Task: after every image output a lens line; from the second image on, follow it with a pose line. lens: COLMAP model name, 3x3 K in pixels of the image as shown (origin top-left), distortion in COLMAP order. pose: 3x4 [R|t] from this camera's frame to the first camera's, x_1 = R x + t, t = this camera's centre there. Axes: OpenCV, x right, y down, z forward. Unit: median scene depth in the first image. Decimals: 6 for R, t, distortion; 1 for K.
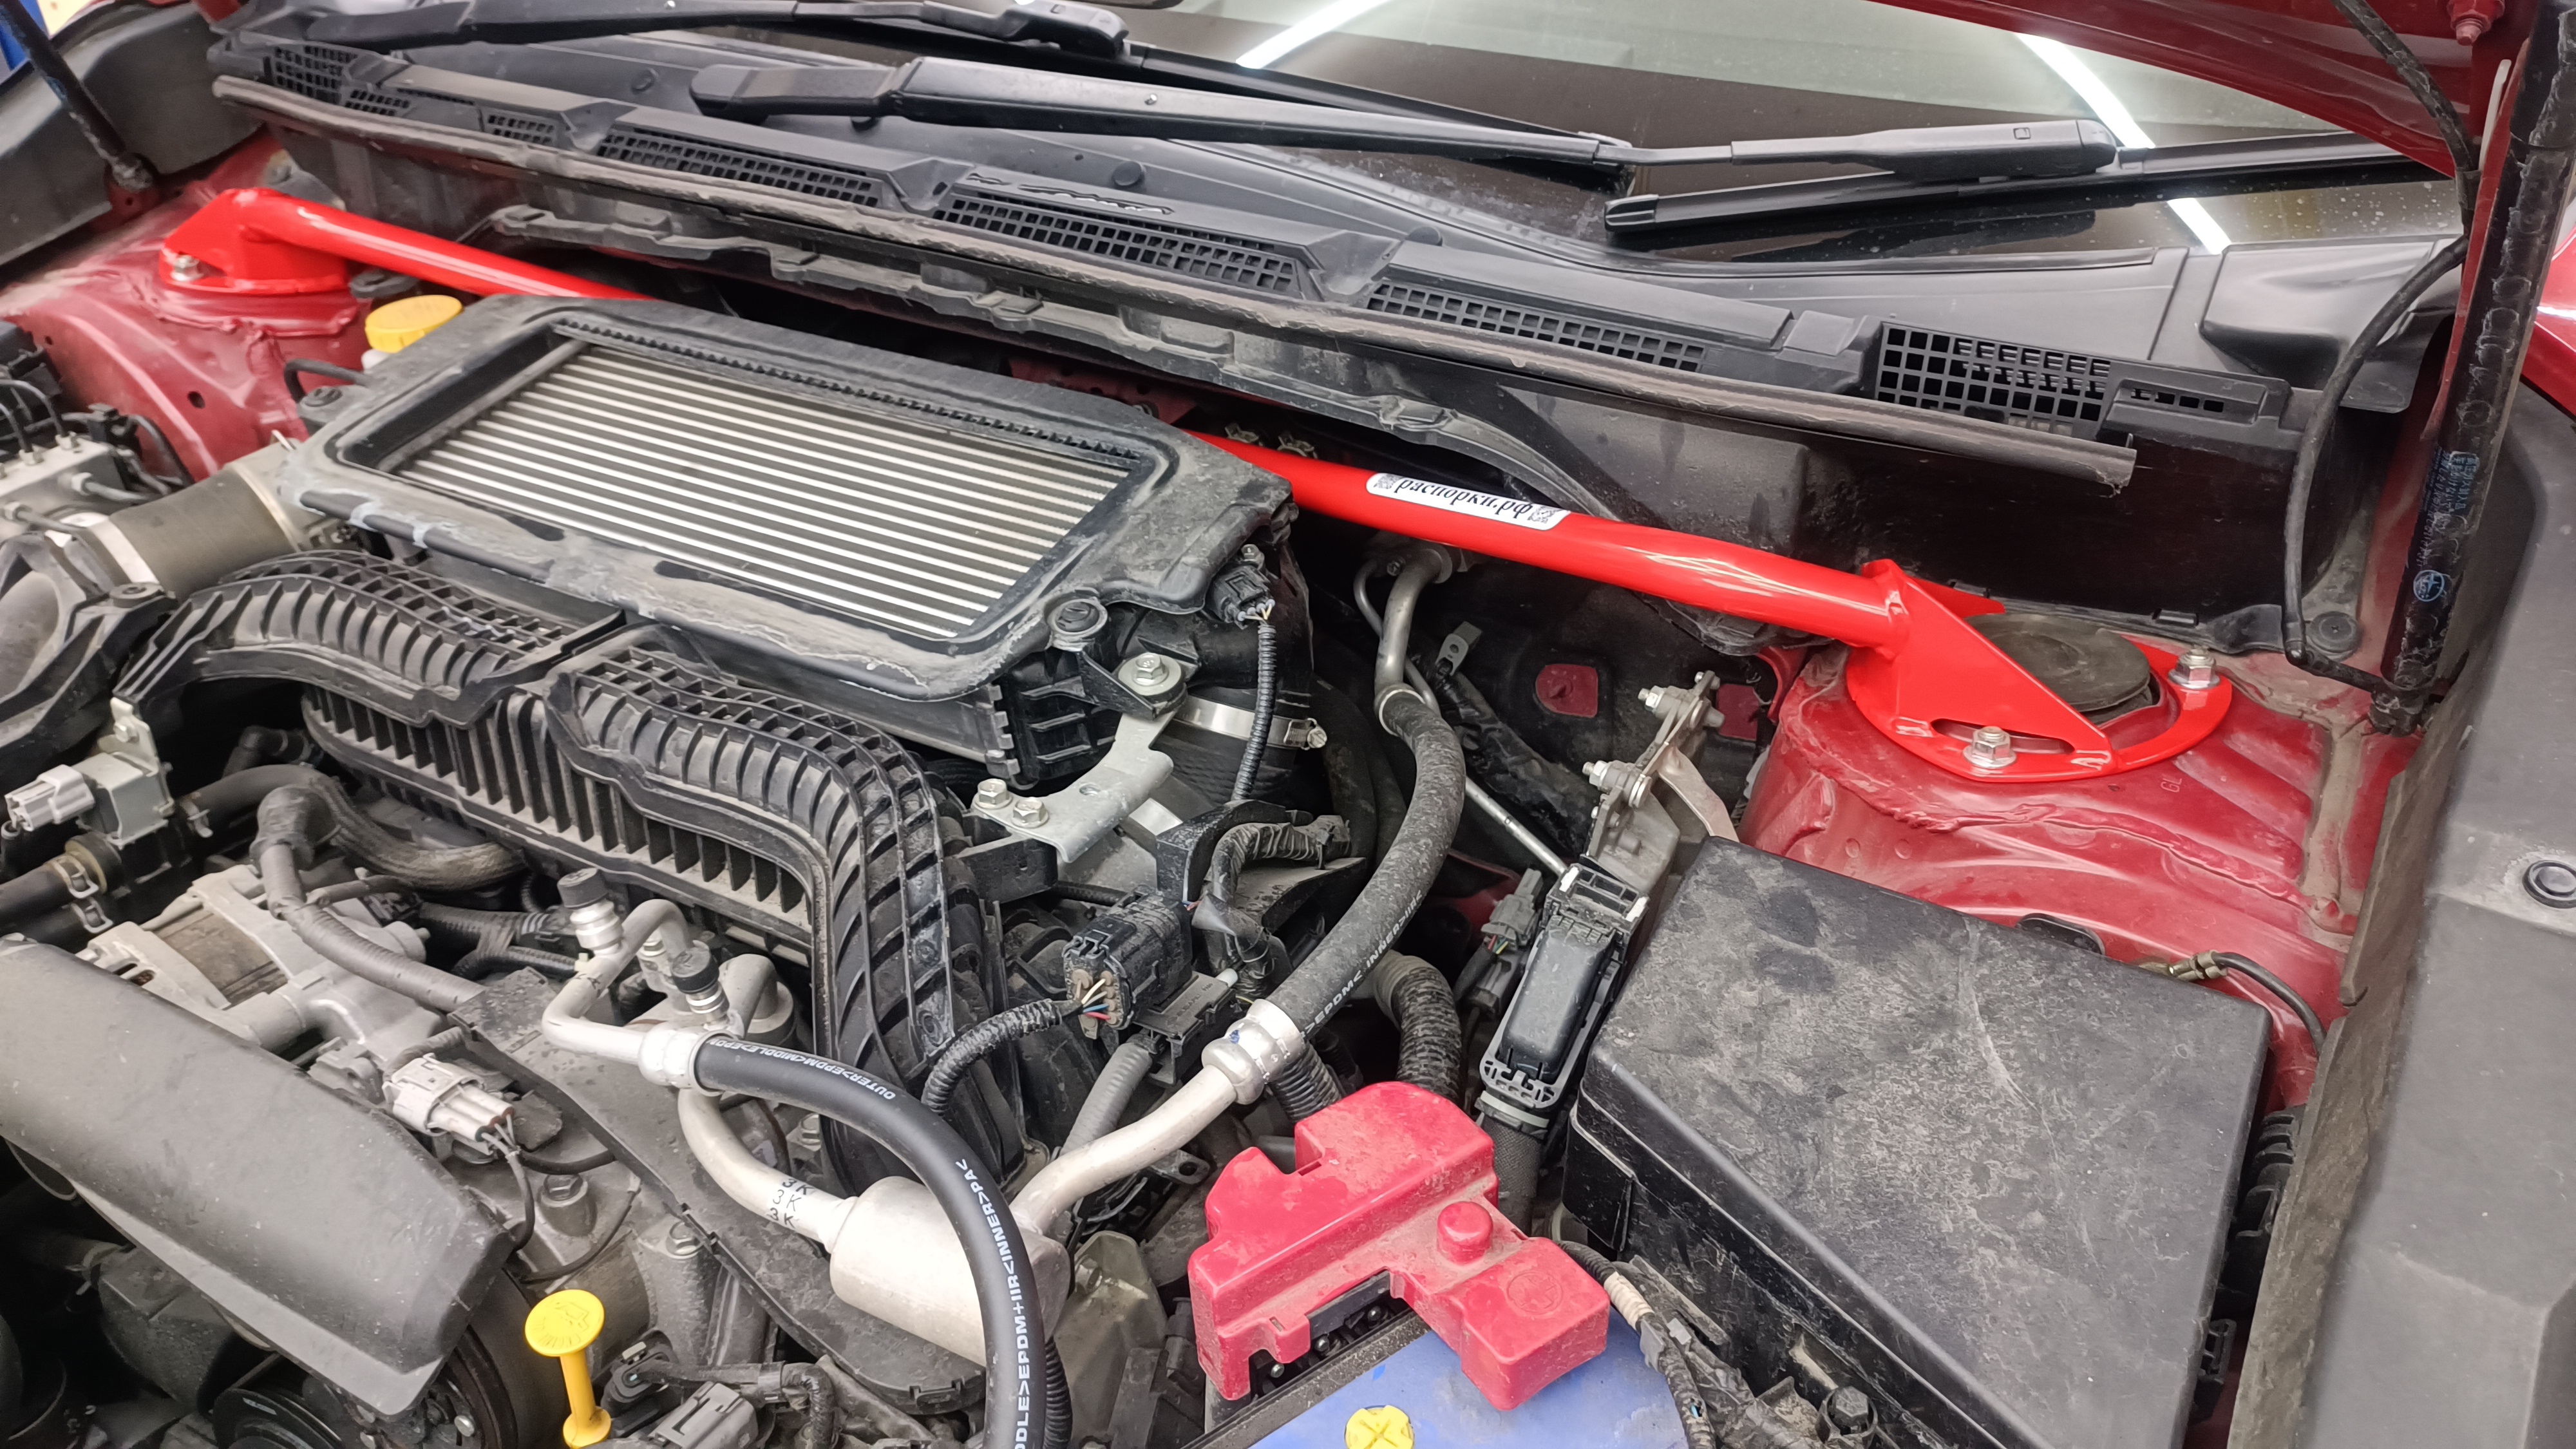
lens RADIAL K [[1916.5, 0, 1288.0], [0, 1916.5, 724.5], [0, 0, 1]] dist [0.024304, -0.024848]
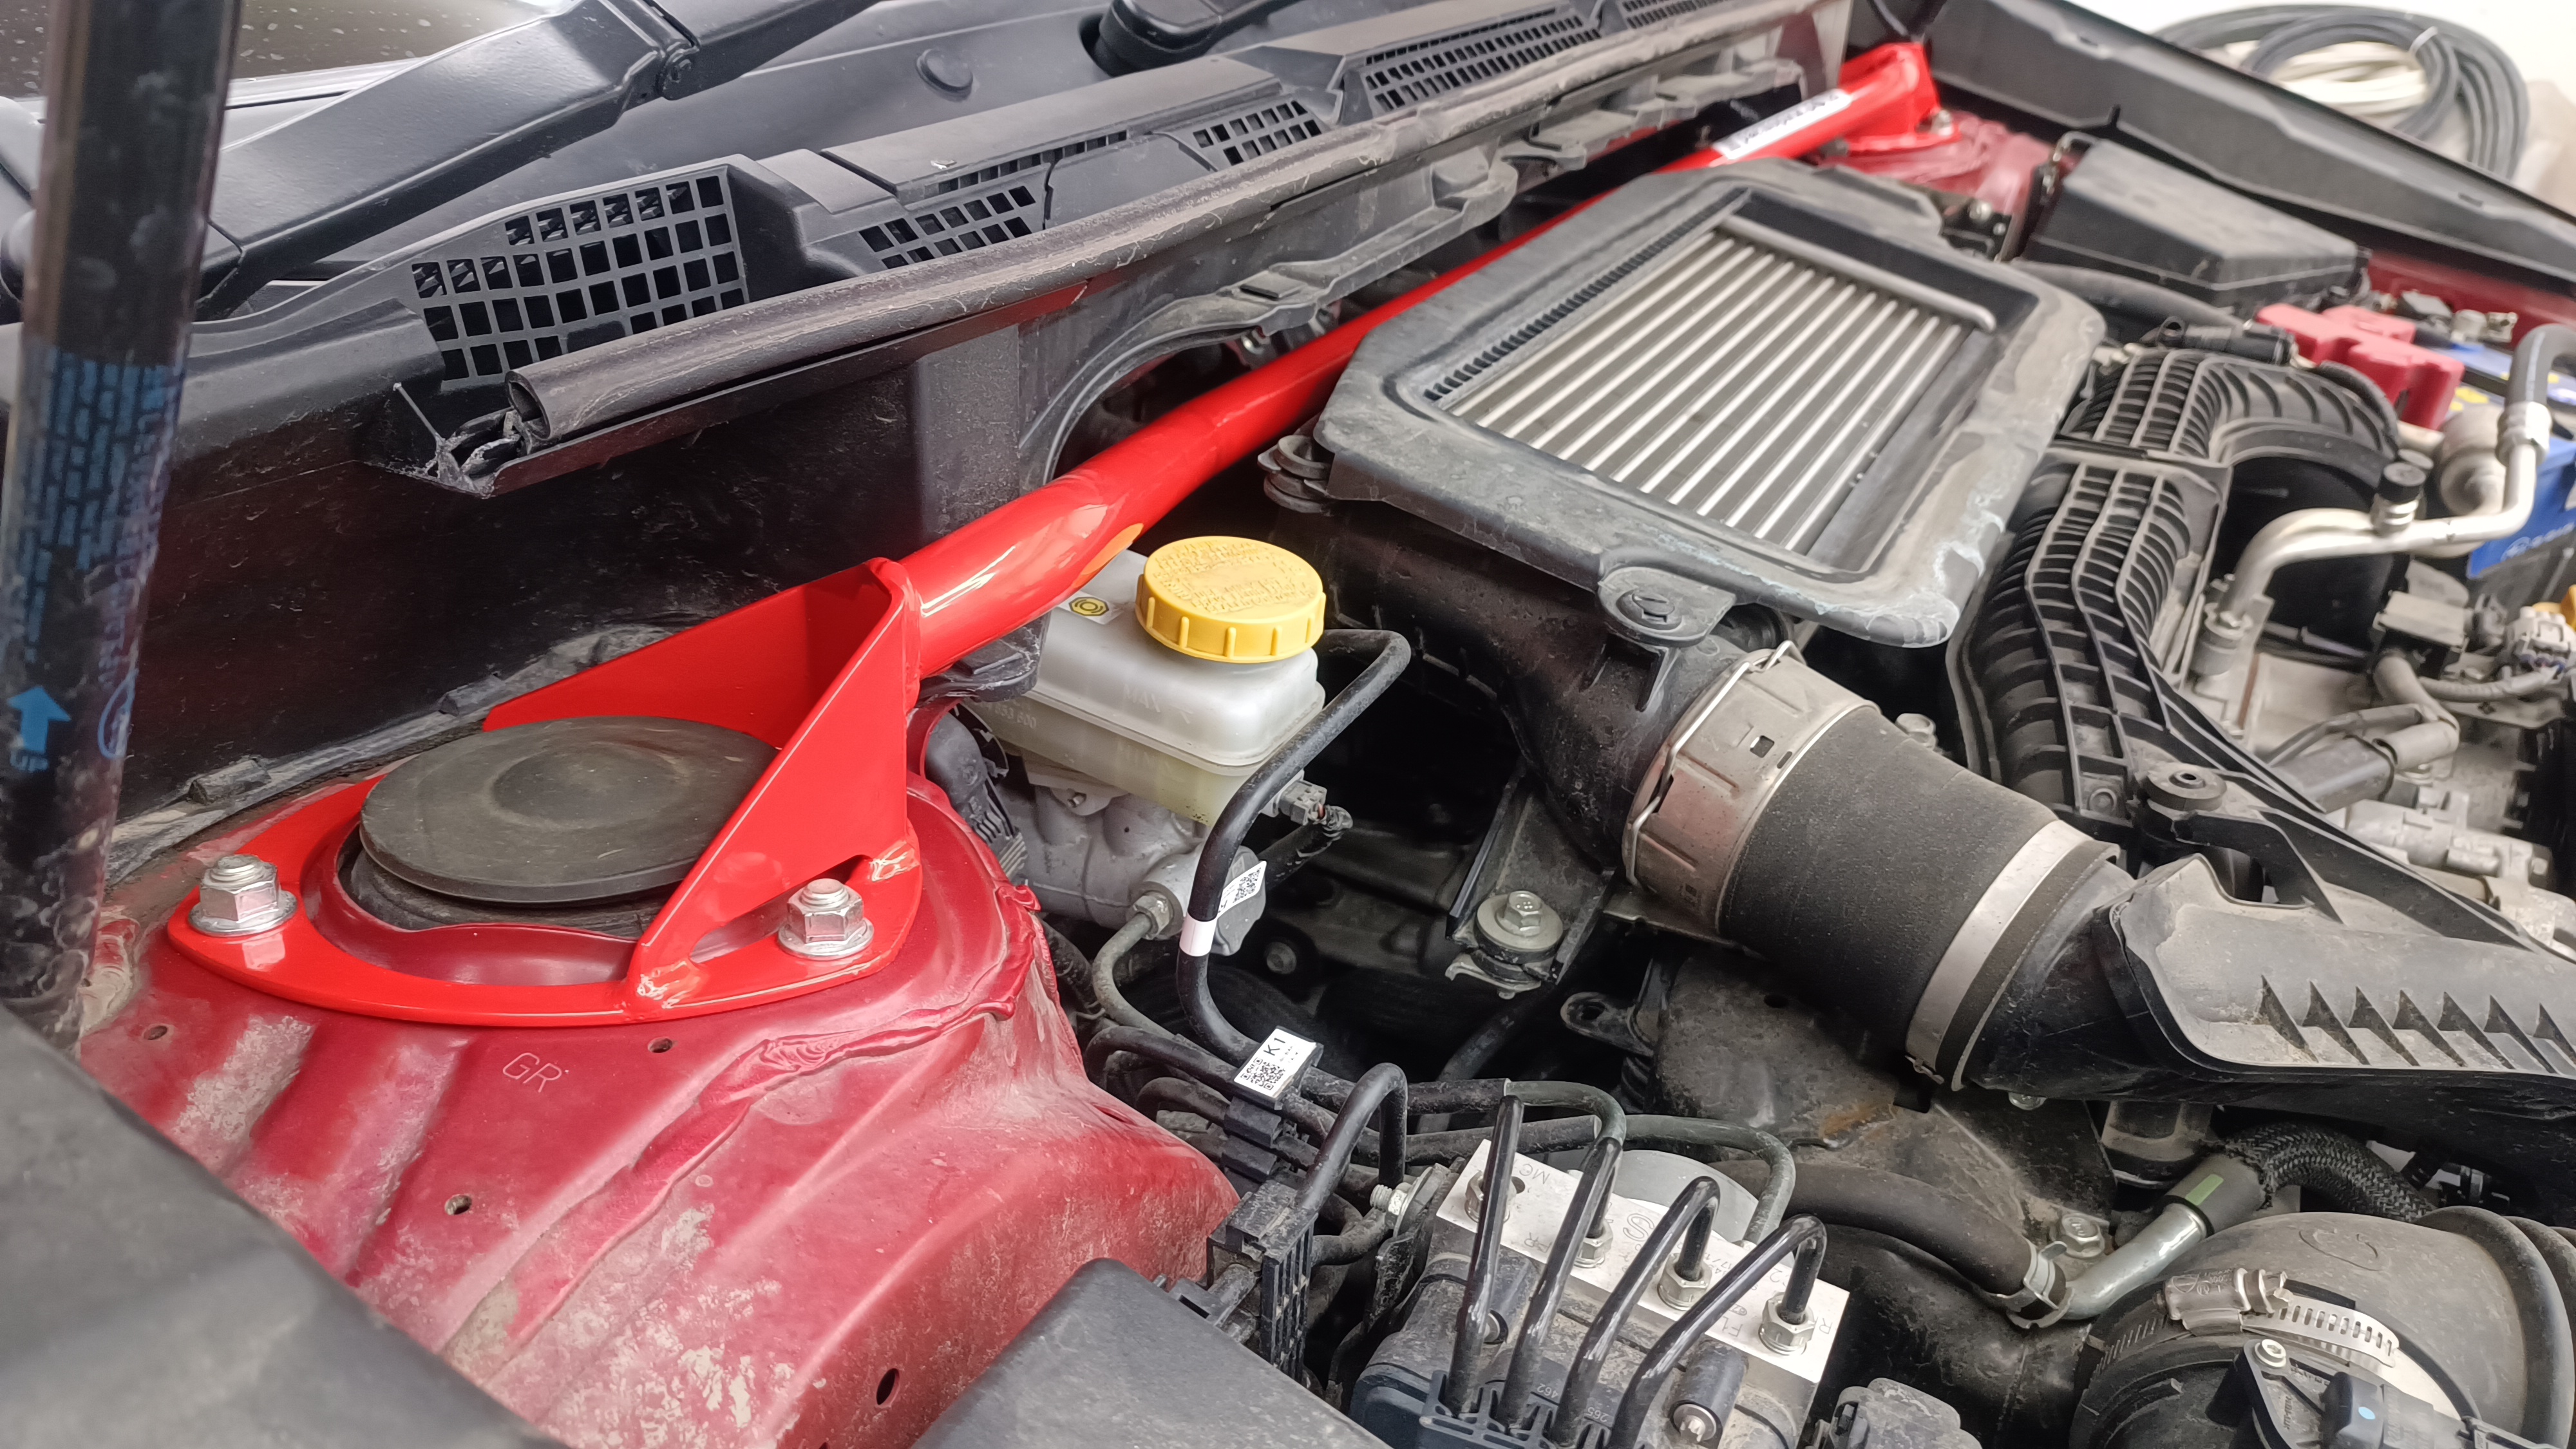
lens RADIAL K [[1916.5, 0, 1288.0], [0, 1916.5, 724.5], [0, 0, 1]] dist [0.024304, -0.024848]
pose [[-0.036929, -0.475926, 0.878710, -1.221720], [0.469258, 0.768076, 0.435725, -0.529072], [-0.882289, 0.428432, 0.194968, 1.230851]]
